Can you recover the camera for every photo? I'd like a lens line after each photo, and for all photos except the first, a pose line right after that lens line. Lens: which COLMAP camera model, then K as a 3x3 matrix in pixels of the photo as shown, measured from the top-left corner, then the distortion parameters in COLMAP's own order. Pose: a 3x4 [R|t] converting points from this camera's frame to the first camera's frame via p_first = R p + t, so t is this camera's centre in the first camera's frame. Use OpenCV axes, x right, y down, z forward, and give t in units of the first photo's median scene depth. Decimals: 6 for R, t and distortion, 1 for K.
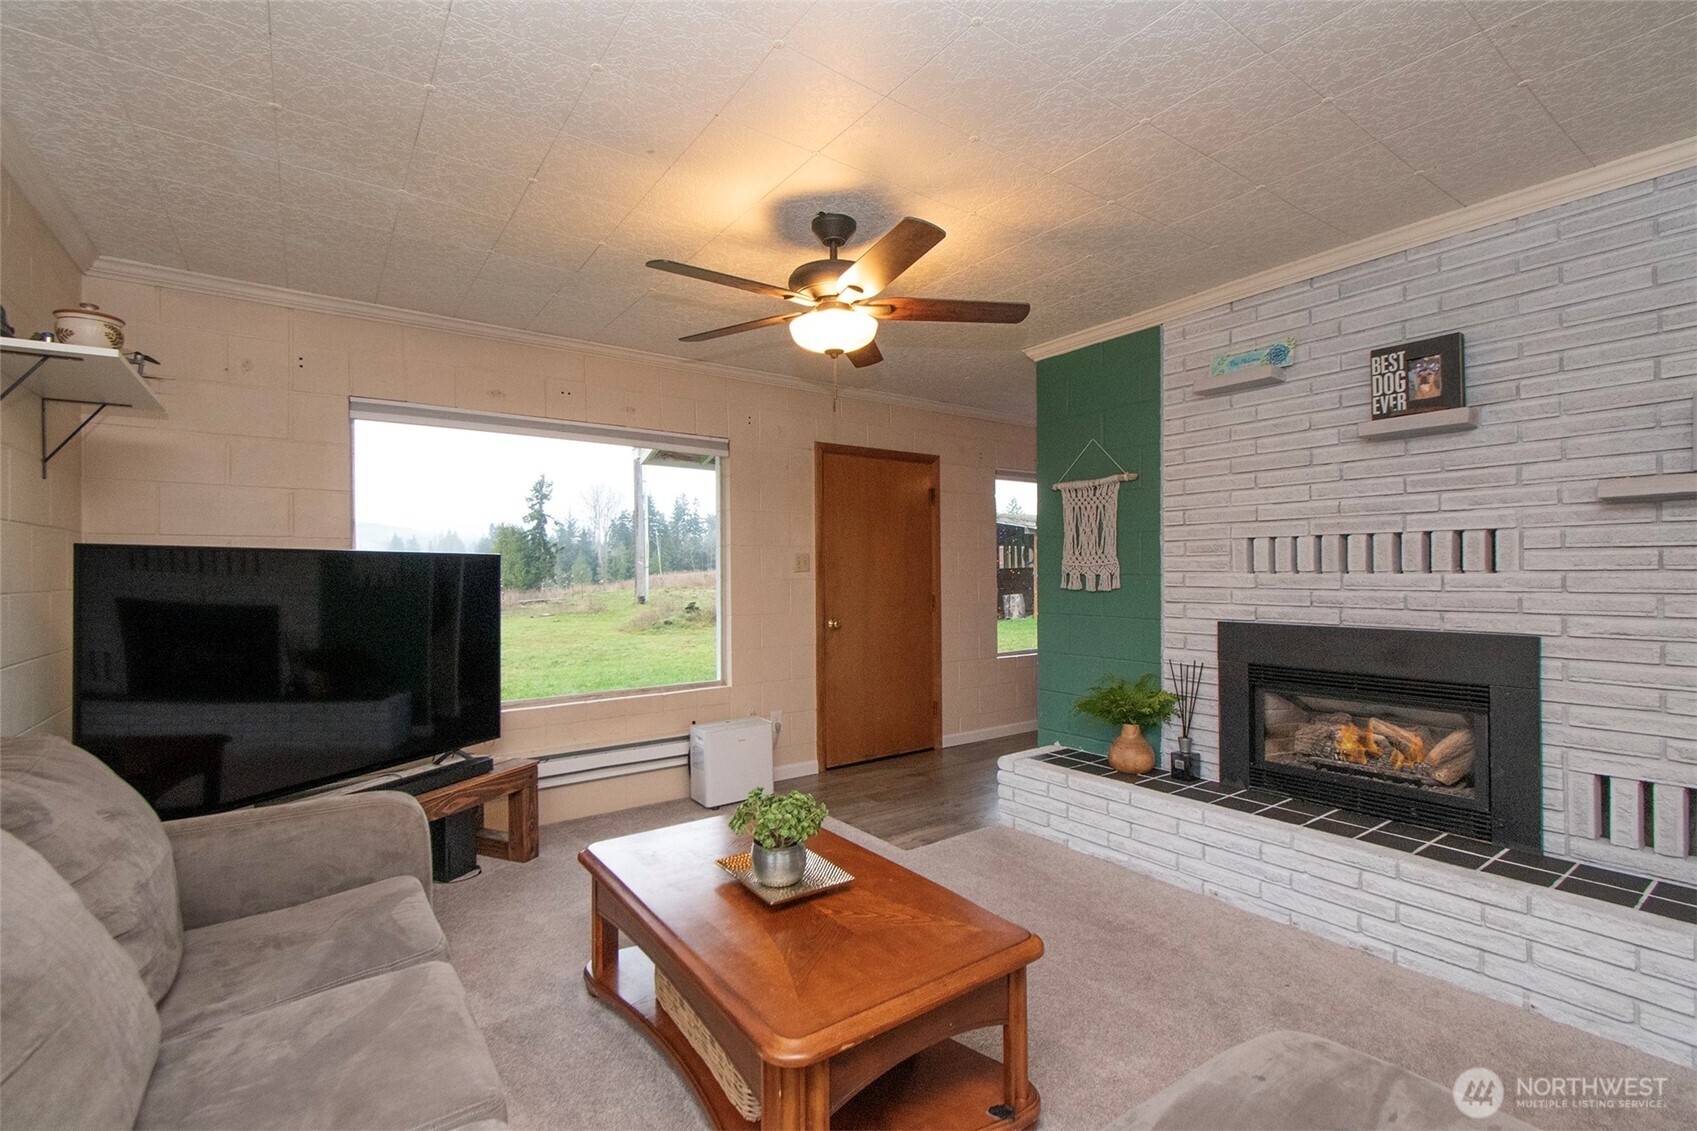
lens RADIAL K [[773.6, 0, 841.5], [0, 773.6, 571.5], [0, 0, 1]] dist [-0.000473, -0.001402]
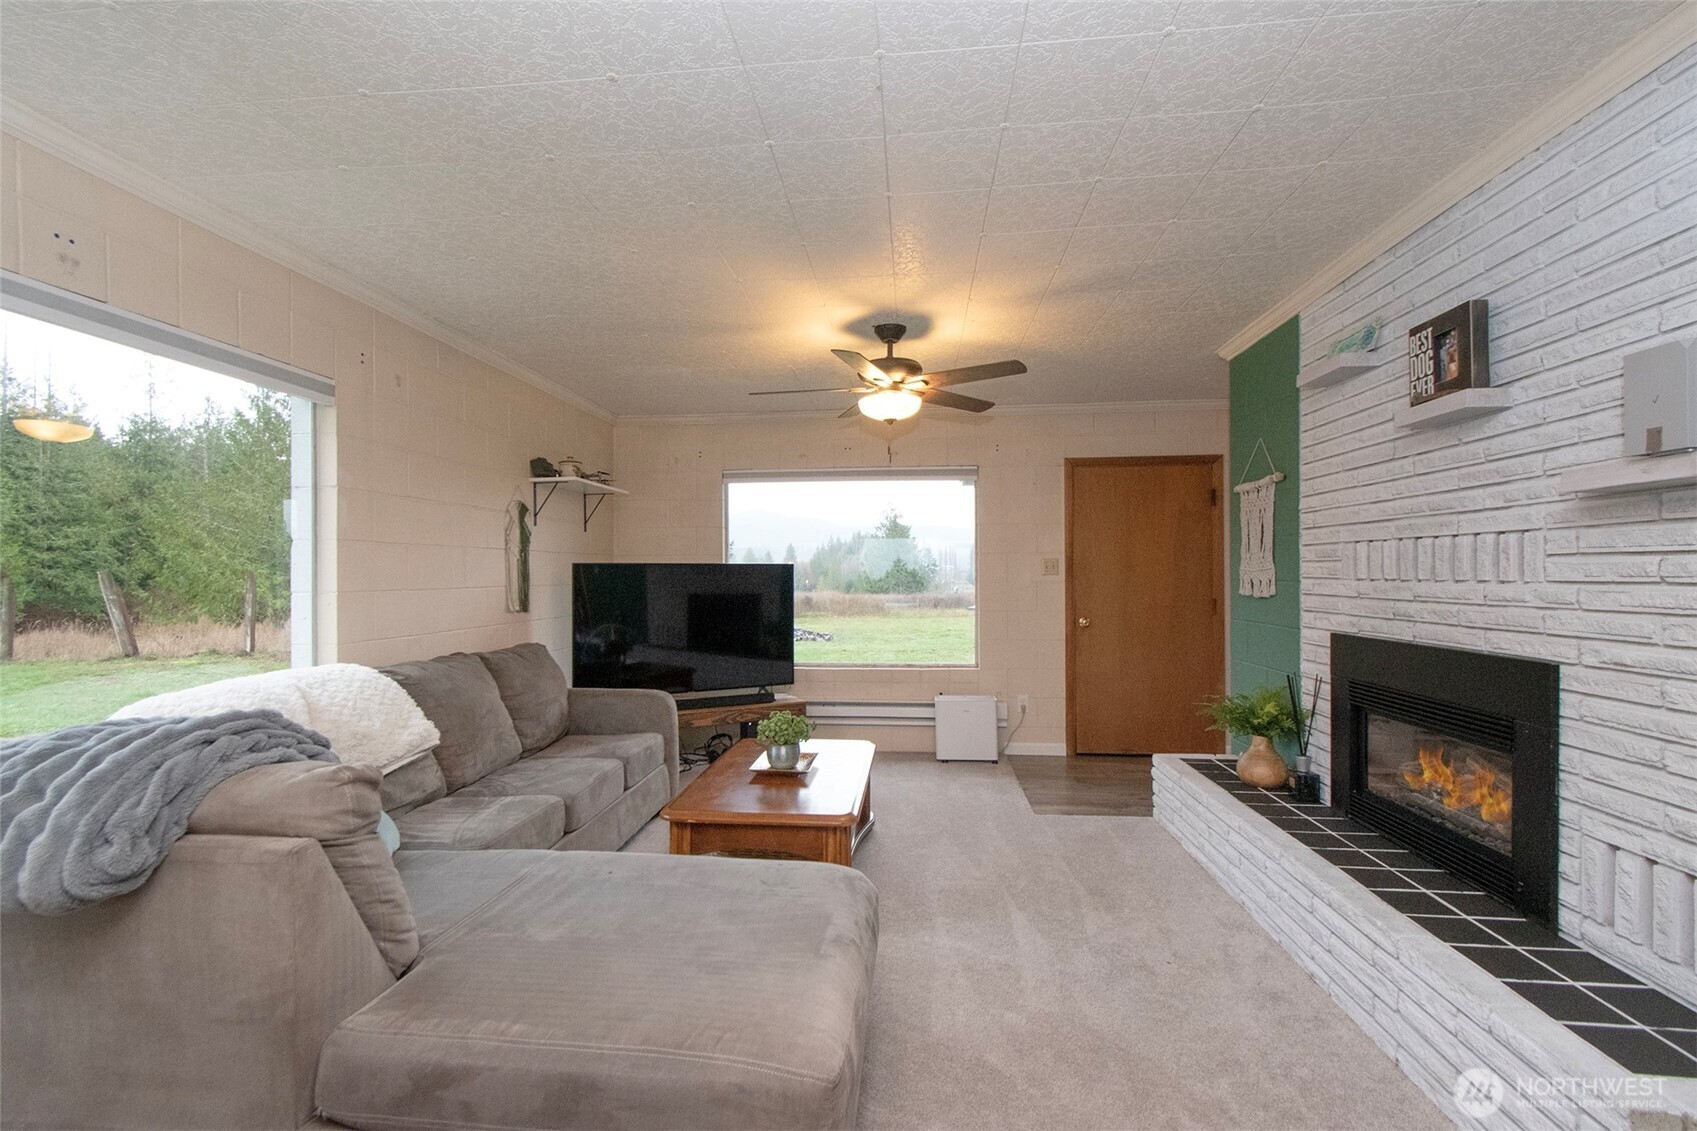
lens RADIAL K [[773.6, 0, 804.5], [0, 773.6, 566.7], [0, 0, 1]] dist [-0.000473, -0.001402]
pose [[0.722343, -0.004460, -0.691521, 0.733241], [0.003061, 0.999990, -0.003252, -0.013679], [0.691529, 0.000233, 0.722349, -0.102634]]
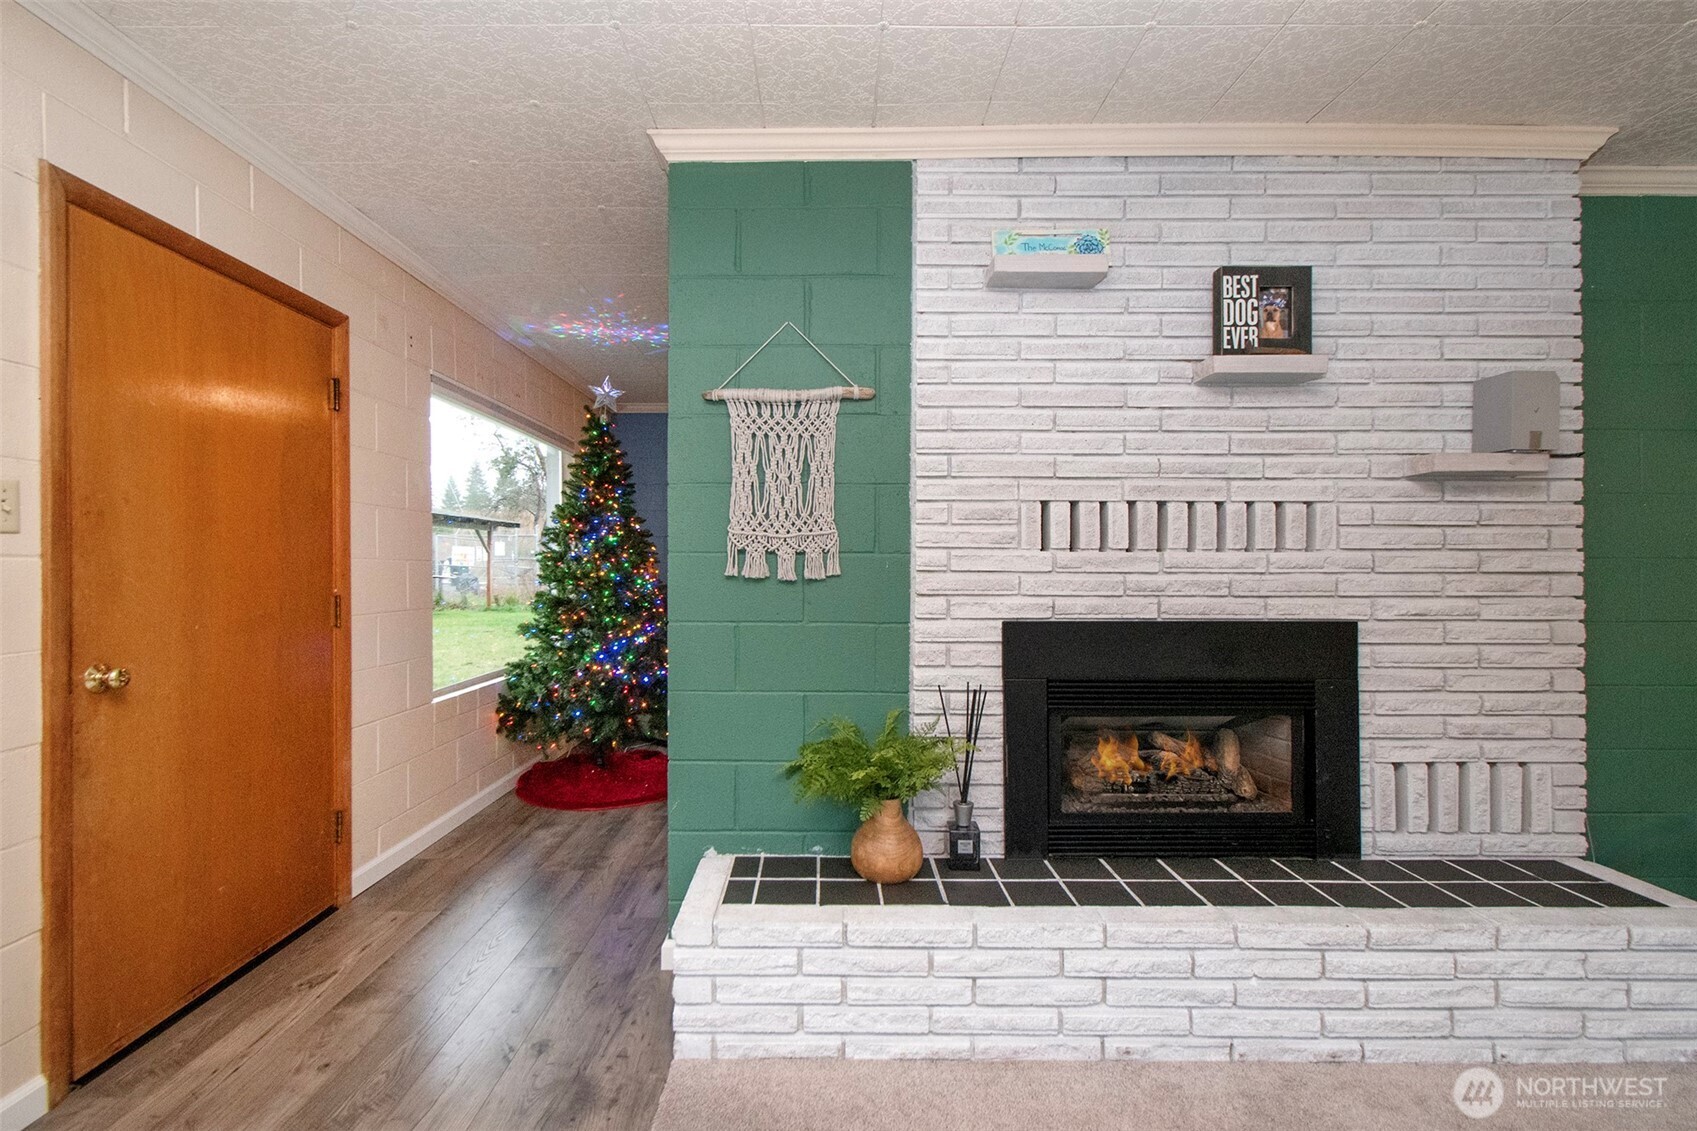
lens RADIAL K [[773.6, 0, 846.7], [0, 773.6, 573.1], [0, 0, 1]] dist [-0.000473, -0.001402]
pose [[0.587558, 0.003158, 0.809176, -0.157188], [-0.006123, 0.999981, 0.000543, 0.024921], [-0.809159, -0.005274, 0.587567, 0.780586]]
